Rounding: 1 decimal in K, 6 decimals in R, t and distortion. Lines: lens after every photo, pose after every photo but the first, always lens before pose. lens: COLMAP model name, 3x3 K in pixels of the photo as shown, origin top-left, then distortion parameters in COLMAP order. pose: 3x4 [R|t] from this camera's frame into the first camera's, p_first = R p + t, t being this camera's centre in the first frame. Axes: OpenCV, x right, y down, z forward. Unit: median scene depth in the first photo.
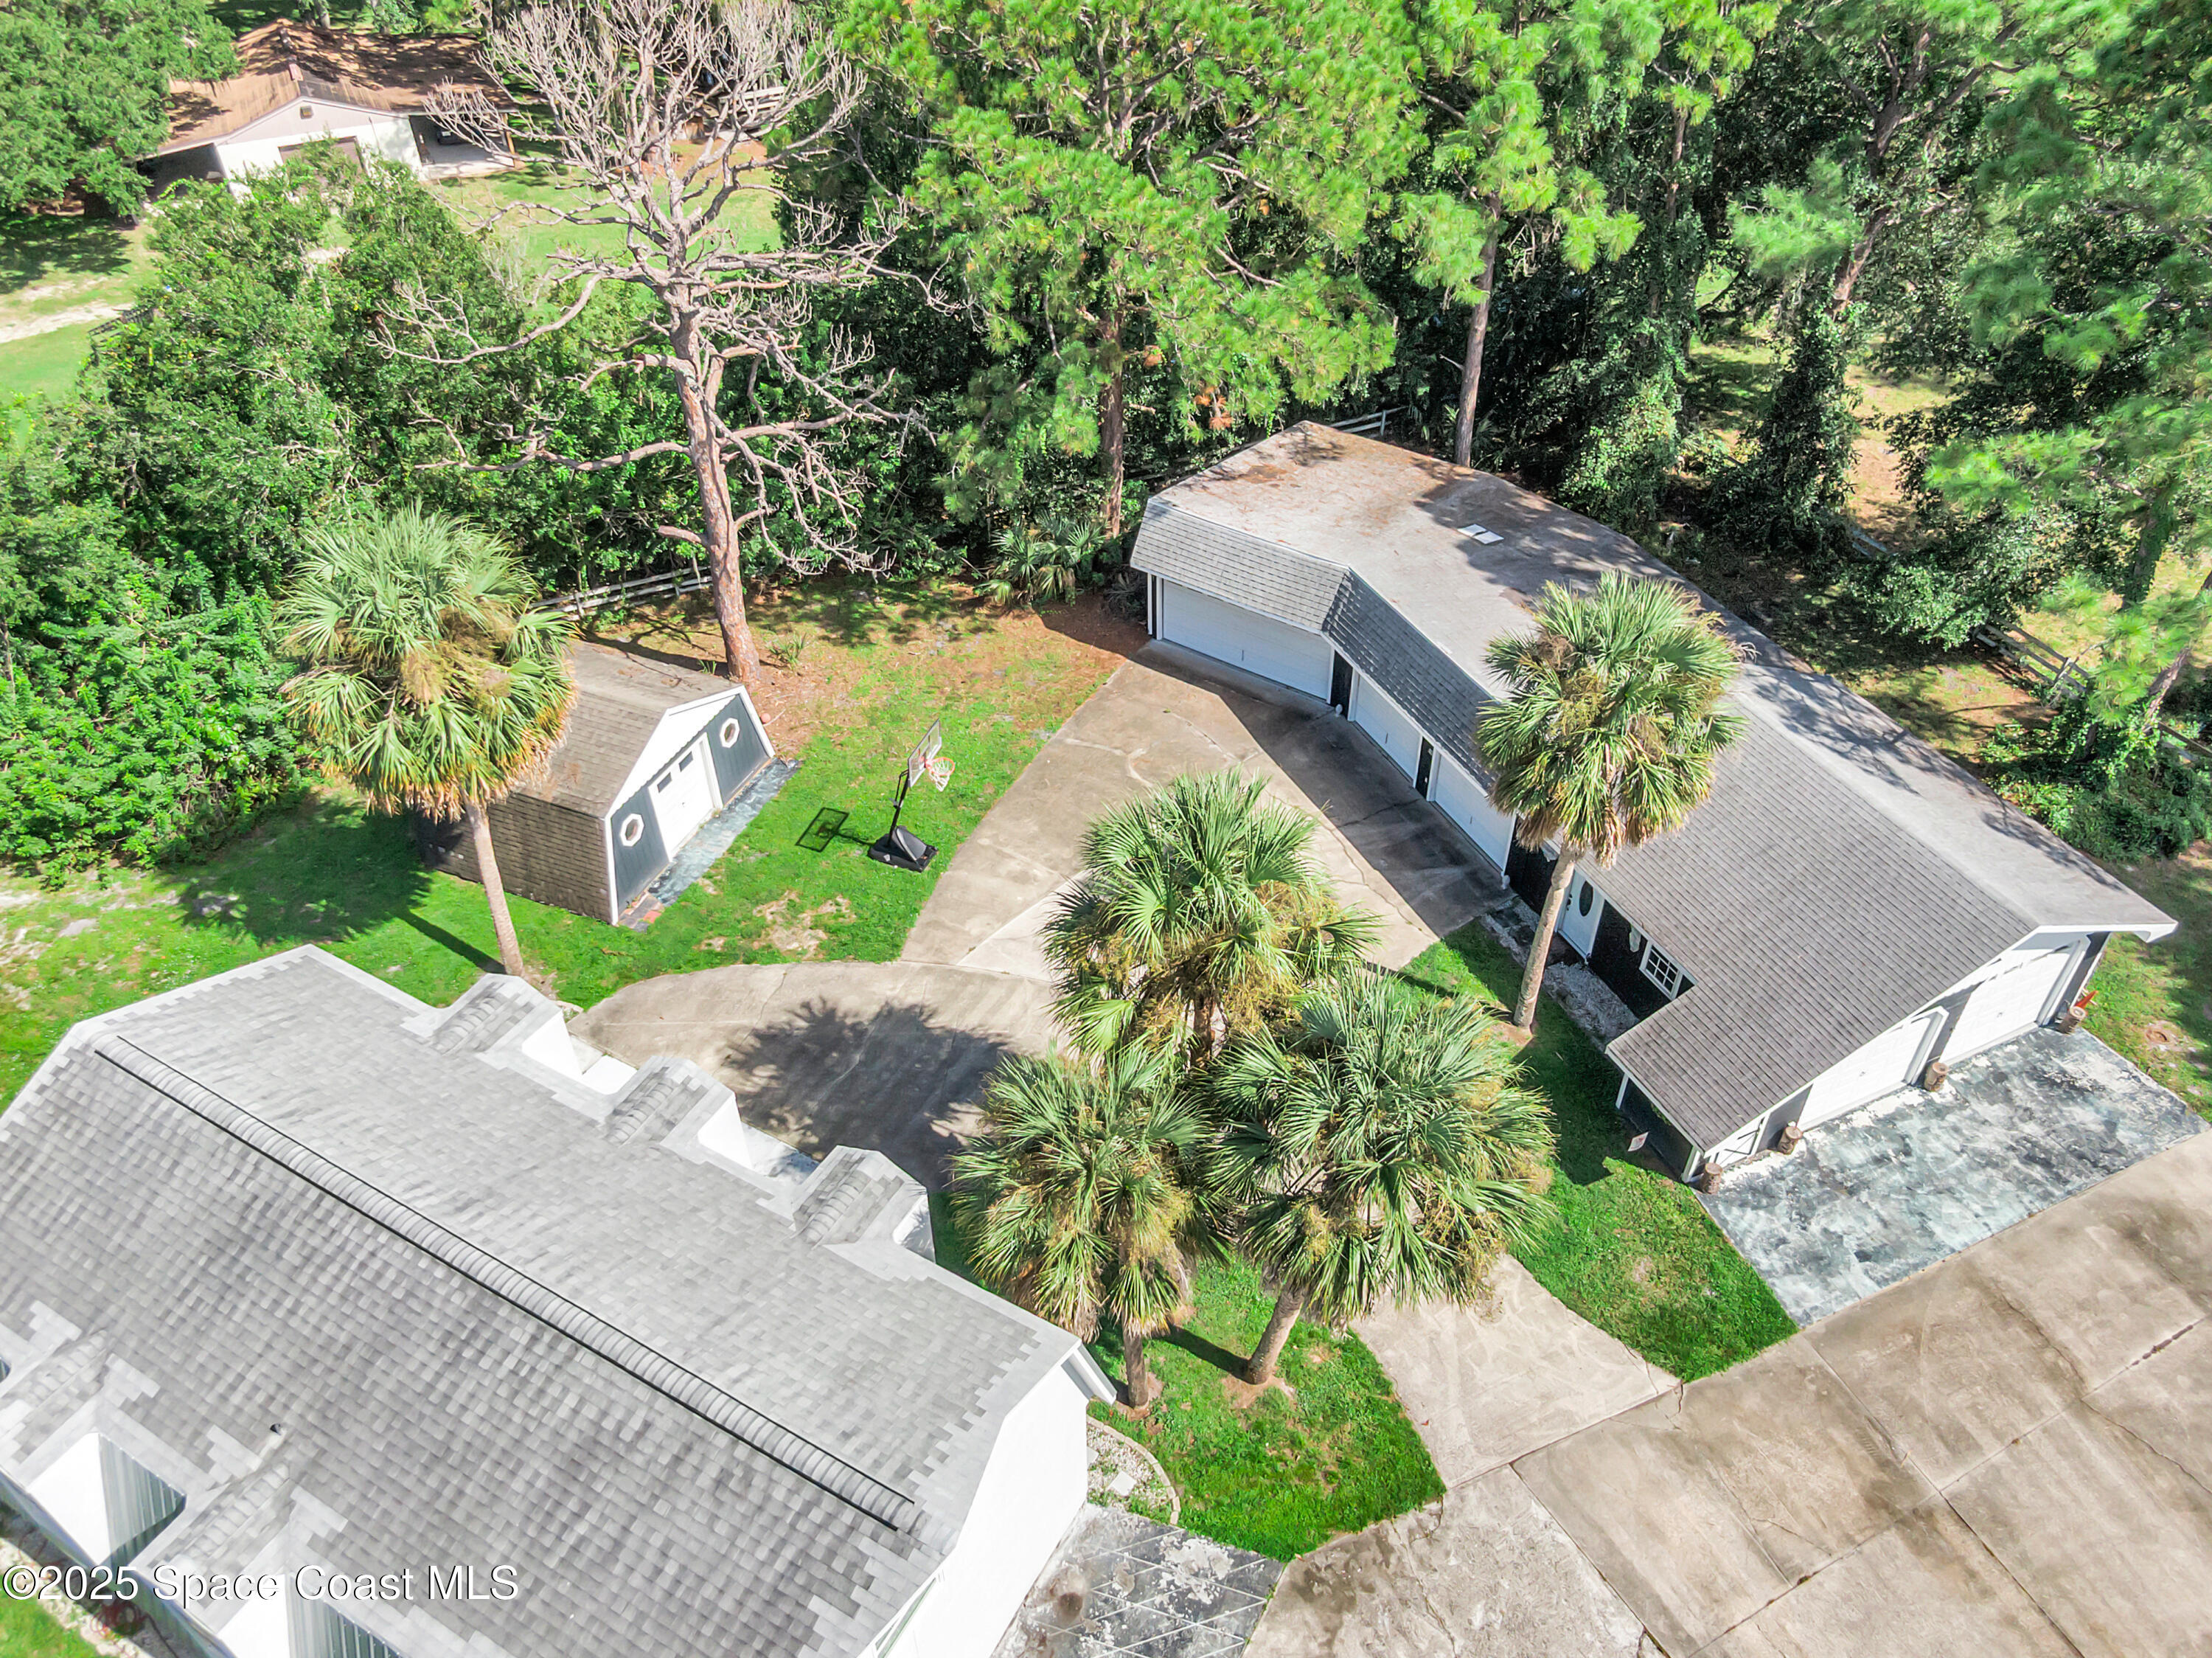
lens RADIAL K [[1591.4, 0, 1106.0], [0, 1591.4, 829.0], [0, 0, 1]] dist [0.033052, -0.039238]
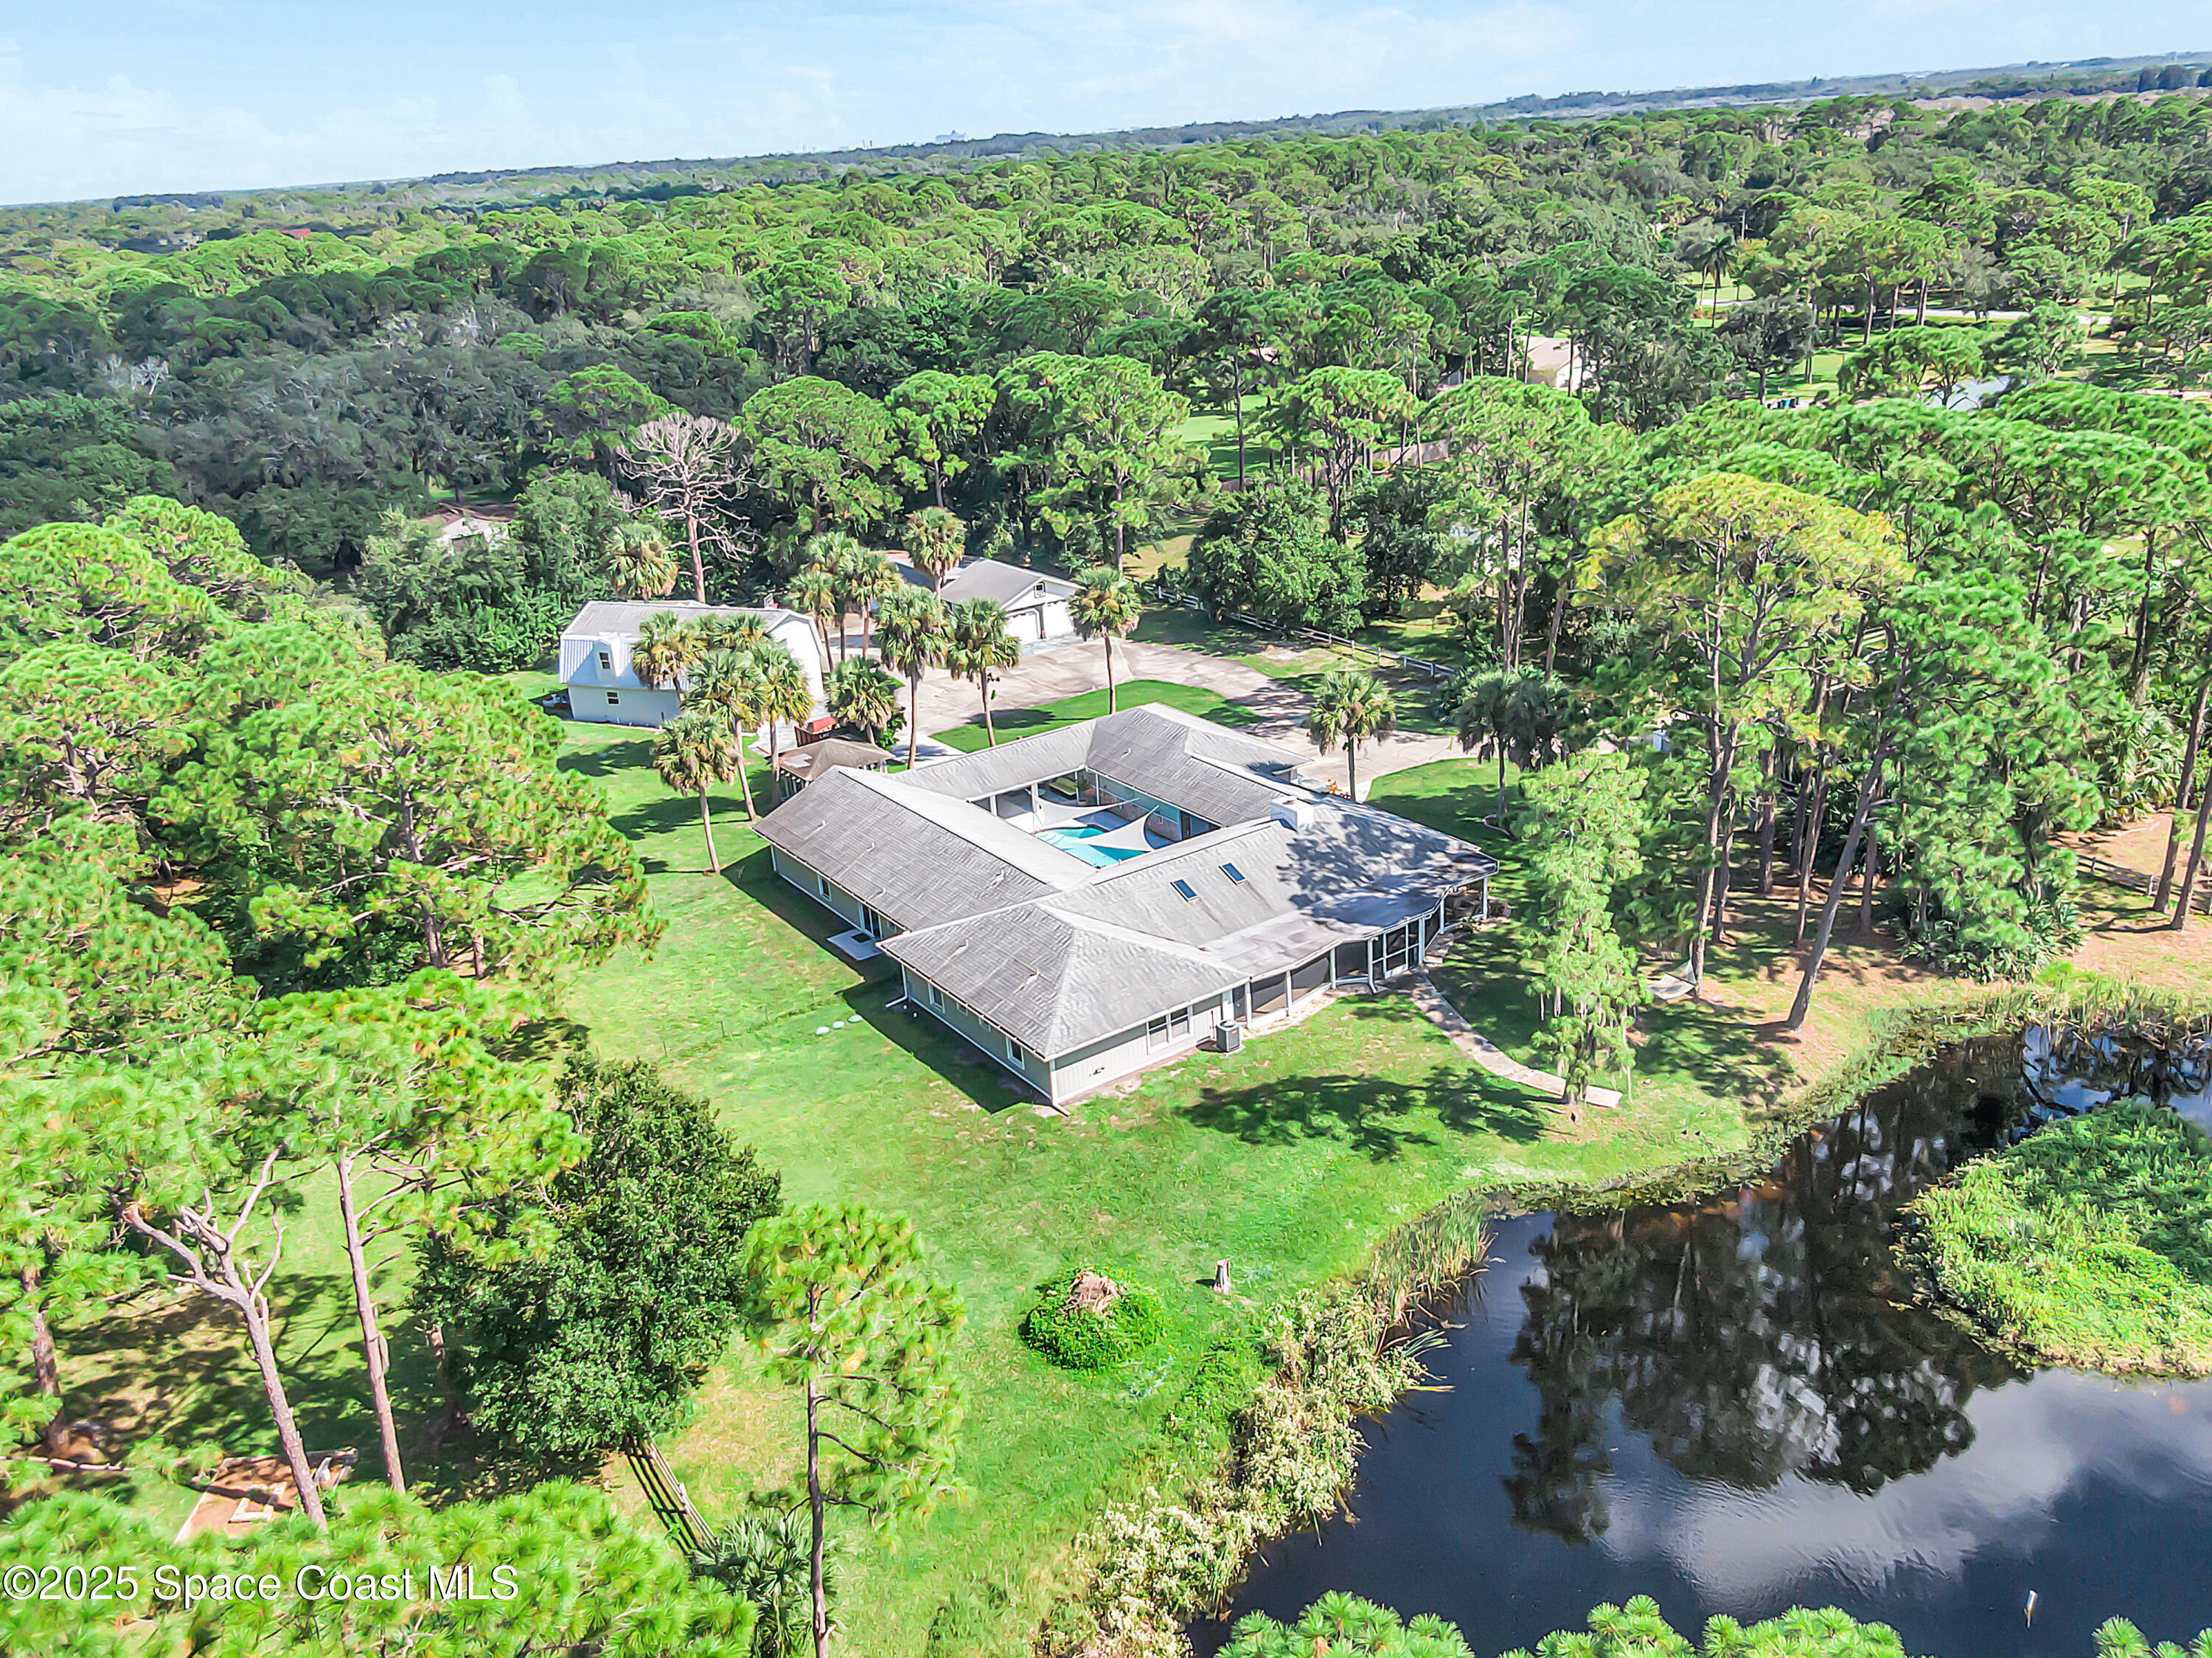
lens RADIAL K [[1743.4, 0, 1099.1], [0, 1743.4, 796.4], [0, 0, 1]] dist [0.034102, -0.050801]
pose [[0.987183, -0.101286, 0.123337, 0.085433], [0.138494, 0.927713, -0.346654, 1.765542], [-0.079310, 0.359292, 0.929849, -2.450022]]
